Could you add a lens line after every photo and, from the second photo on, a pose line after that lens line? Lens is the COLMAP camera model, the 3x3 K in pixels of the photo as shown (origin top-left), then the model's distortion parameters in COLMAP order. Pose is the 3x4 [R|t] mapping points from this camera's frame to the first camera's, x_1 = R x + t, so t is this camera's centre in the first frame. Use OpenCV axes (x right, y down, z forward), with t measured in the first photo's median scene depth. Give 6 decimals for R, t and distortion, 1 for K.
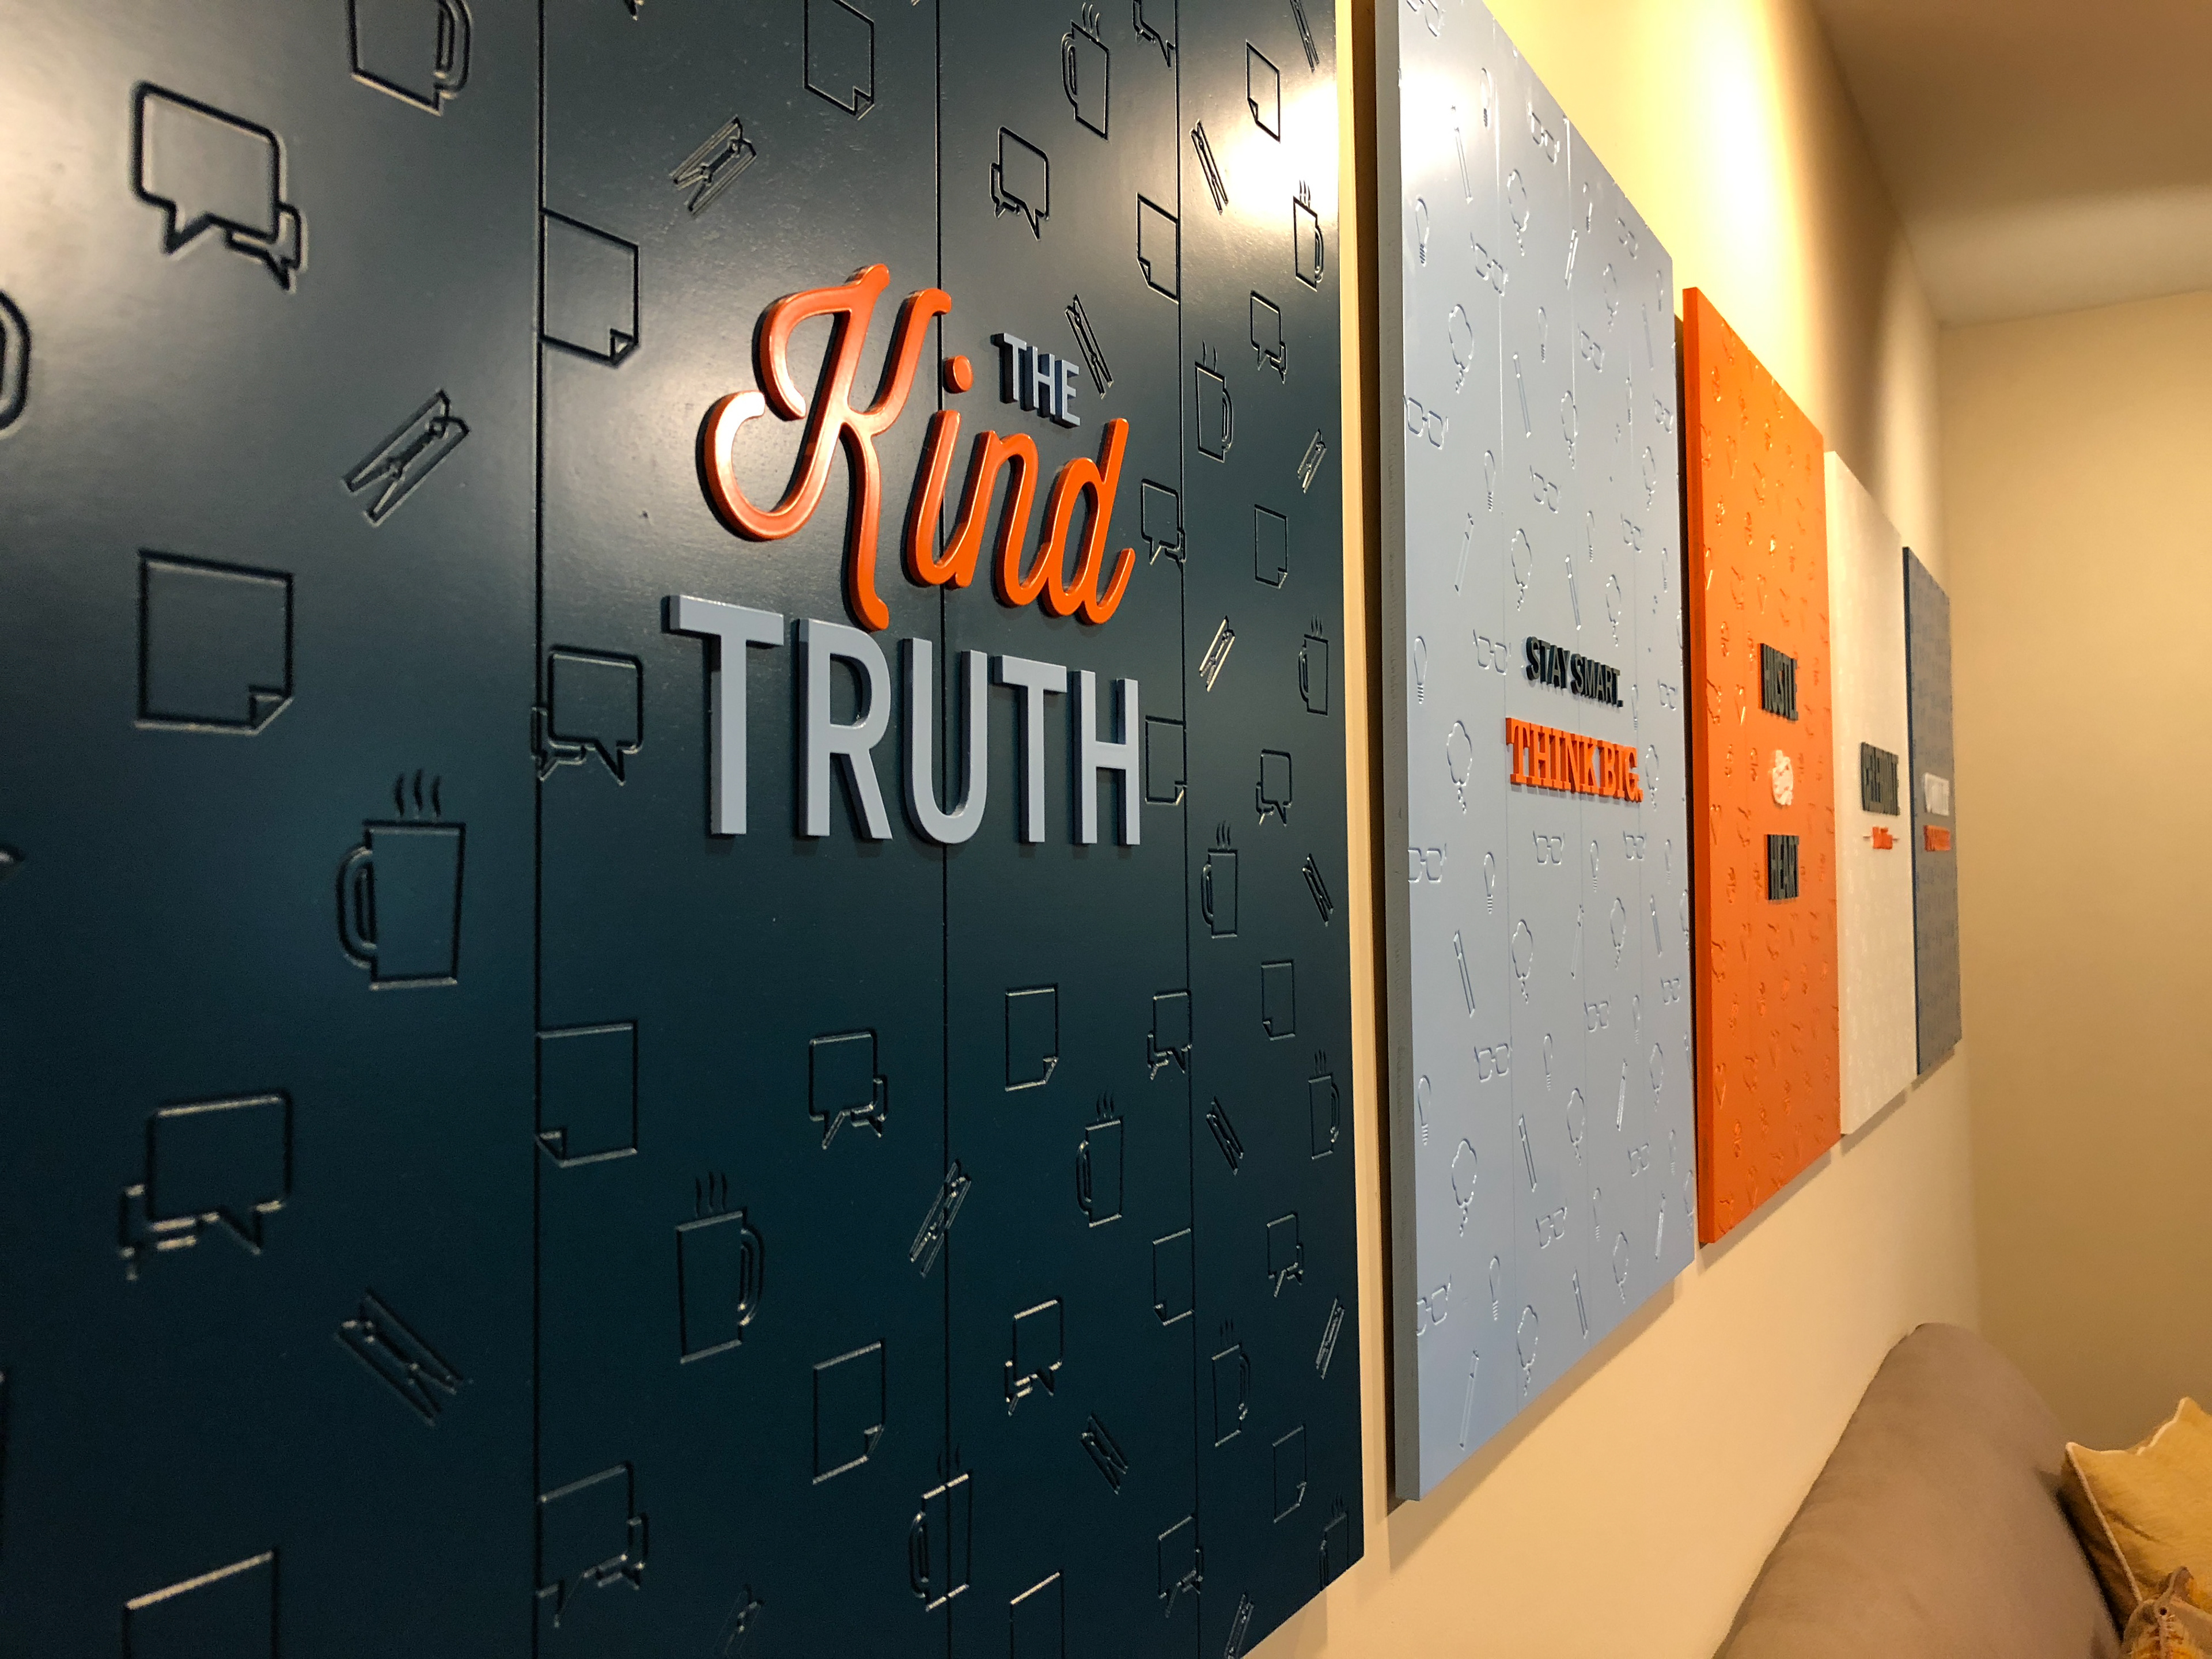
lens RADIAL K [[1808.0, 0, 1106.0], [0, 1808.0, 829.5], [0, 0, 1]] dist [0.000453, 0.008836]
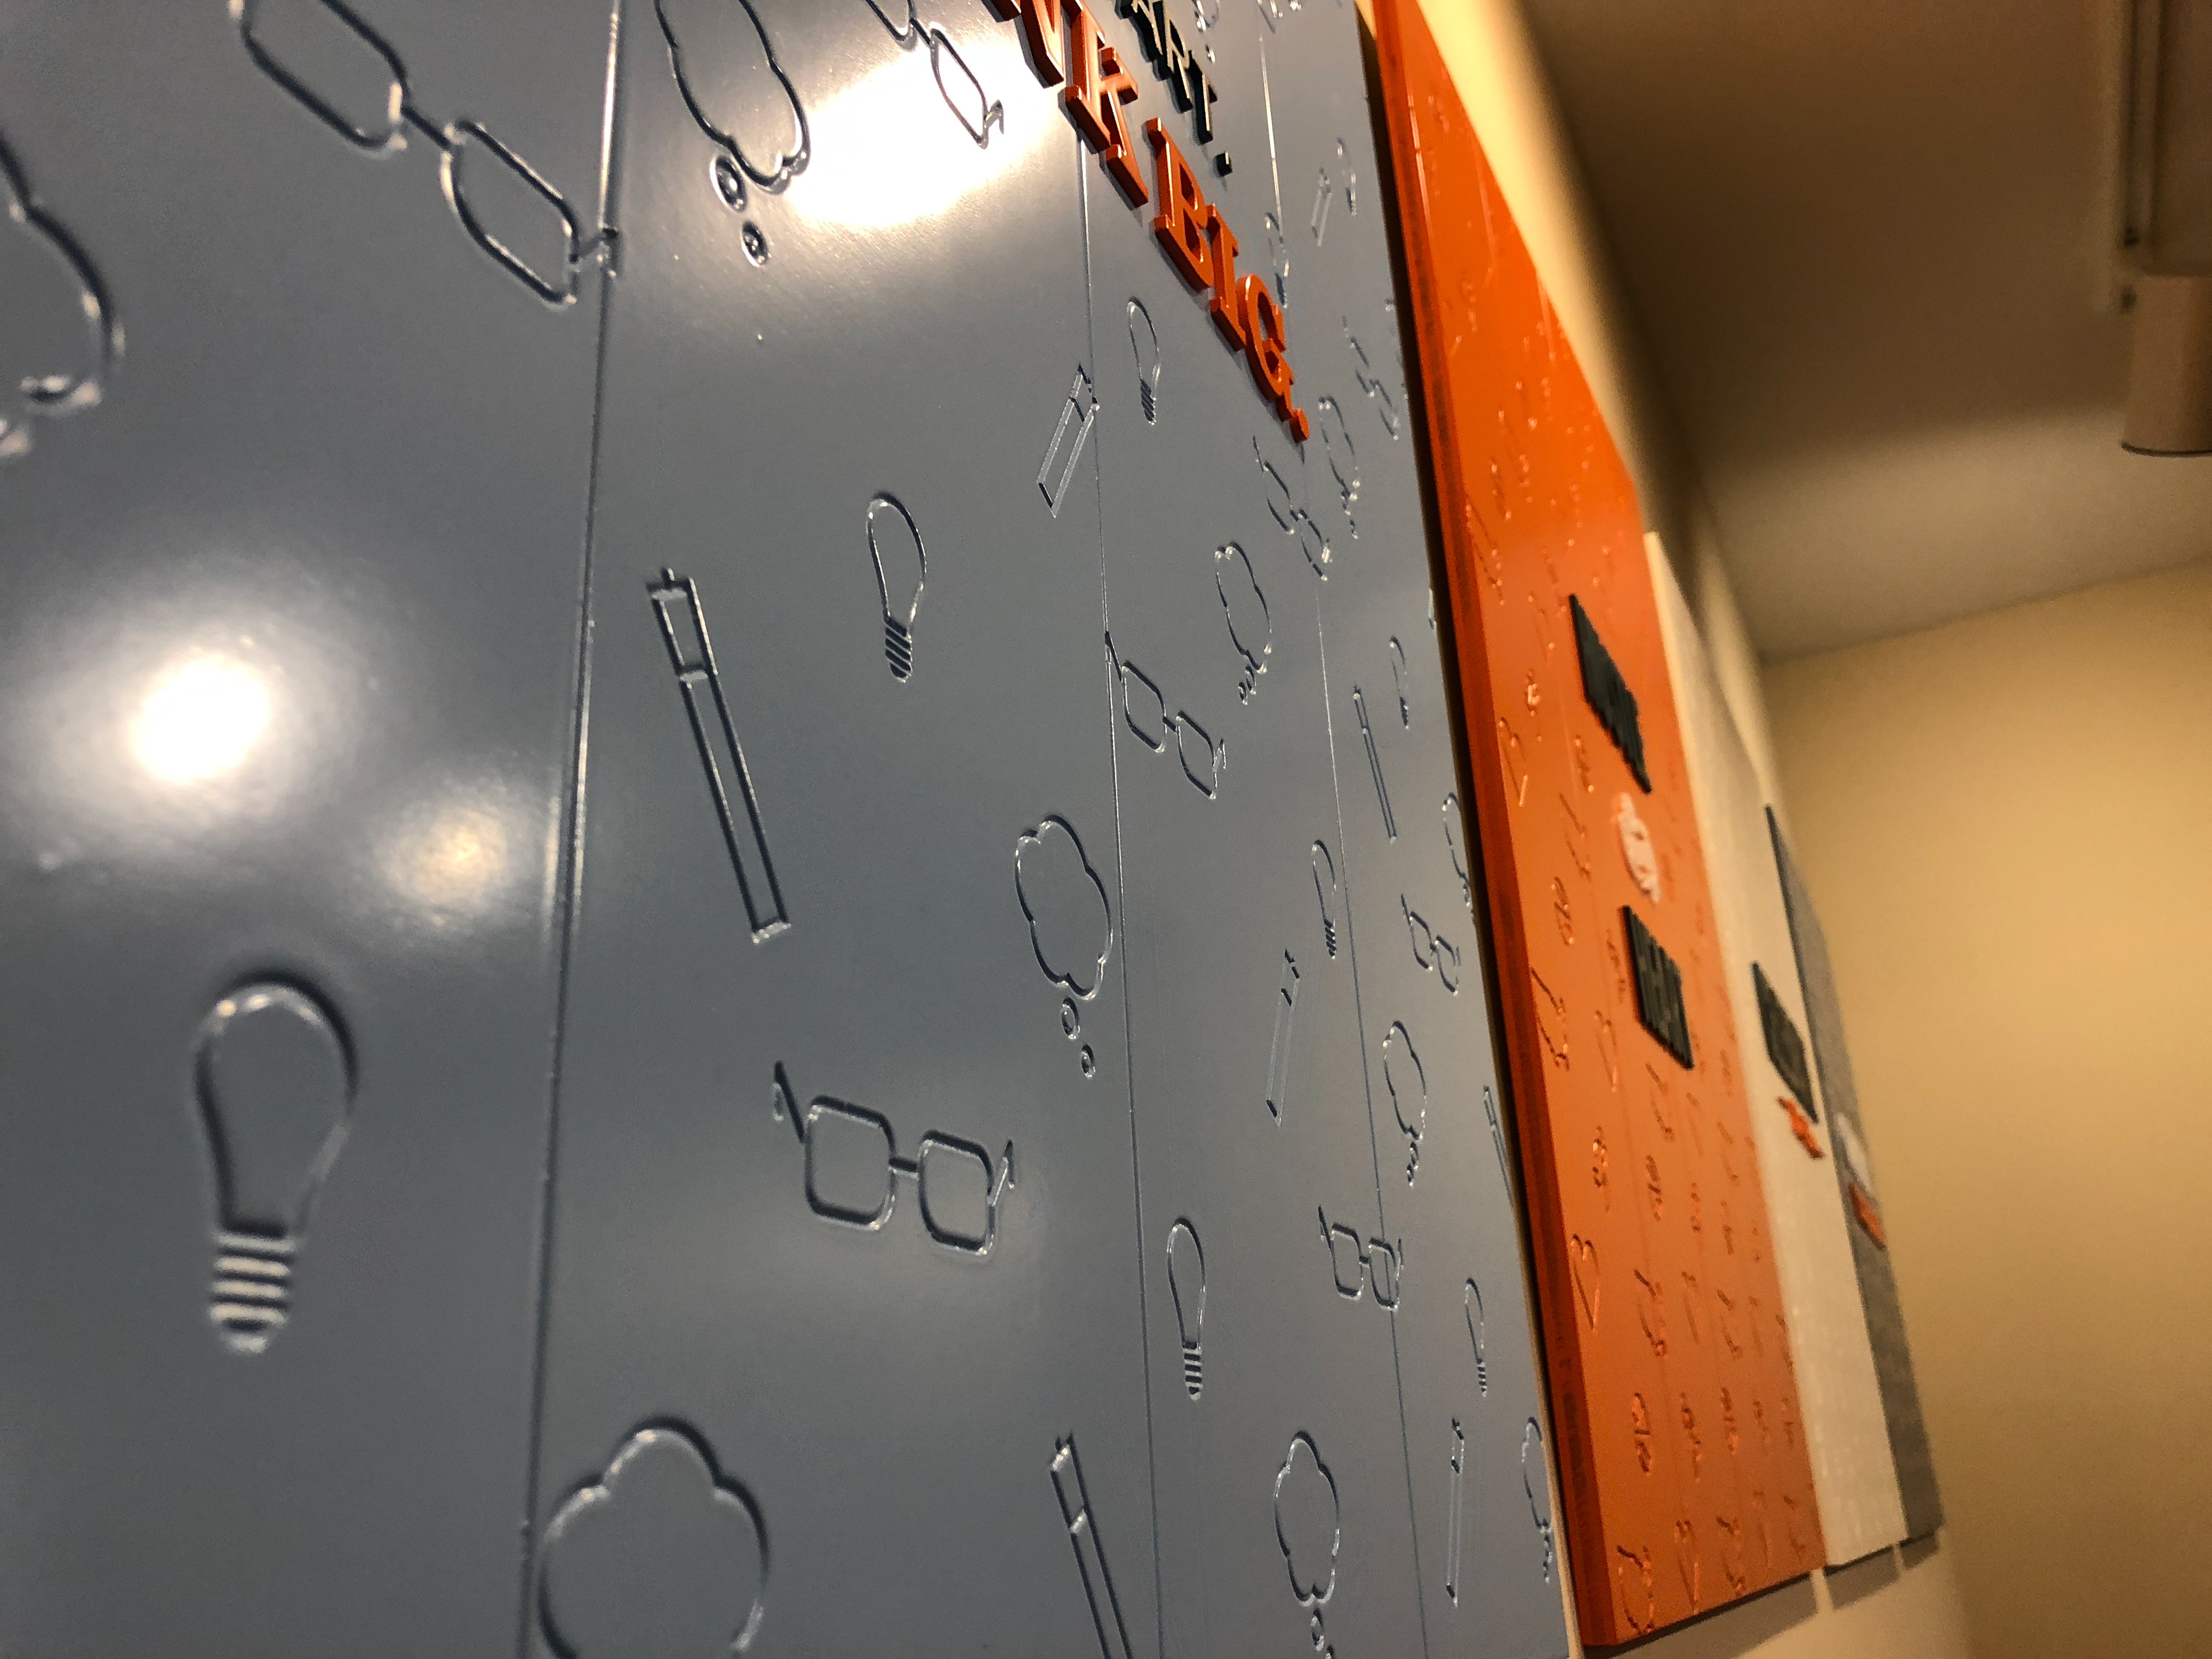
lens RADIAL K [[1808.0, 0, 1106.0], [0, 1808.0, 829.5], [0, 0, 1]] dist [0.000453, 0.008836]
pose [[0.996805, -0.011710, 0.079016, 0.131407], [0.037690, 0.941109, -0.335997, 0.131727], [-0.070428, 0.337901, 0.938543, 0.388087]]
